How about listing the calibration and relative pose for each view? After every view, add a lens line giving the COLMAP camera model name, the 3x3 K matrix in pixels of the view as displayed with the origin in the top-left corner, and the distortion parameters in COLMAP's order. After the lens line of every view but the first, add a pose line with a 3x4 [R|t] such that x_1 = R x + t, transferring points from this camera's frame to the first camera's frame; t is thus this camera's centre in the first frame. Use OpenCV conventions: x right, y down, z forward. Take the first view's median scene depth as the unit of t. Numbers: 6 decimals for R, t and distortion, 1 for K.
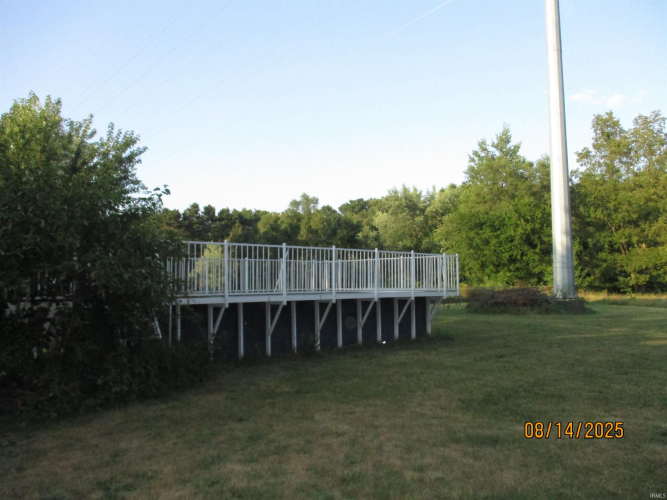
lens RADIAL K [[551.3, 0, 333.0], [0, 551.3, 247.0], [0, 0, 1]] dist [0.003692, -0.019403]
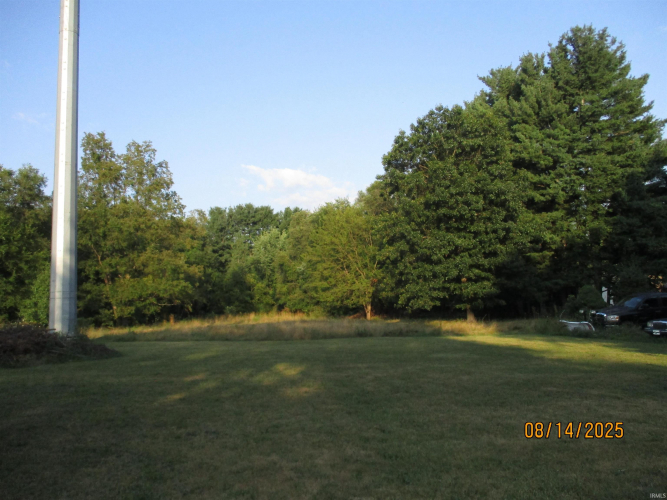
lens RADIAL K [[551.3, 0, 333.1], [0, 551.3, 233.3], [0, 0, 1]] dist [0.003692, -0.019403]
pose [[0.603765, 0.081756, 0.792959, 0.009004], [-0.012681, 0.995586, -0.092991, 0.007752], [-0.797061, 0.046089, 0.602137, 0.129245]]
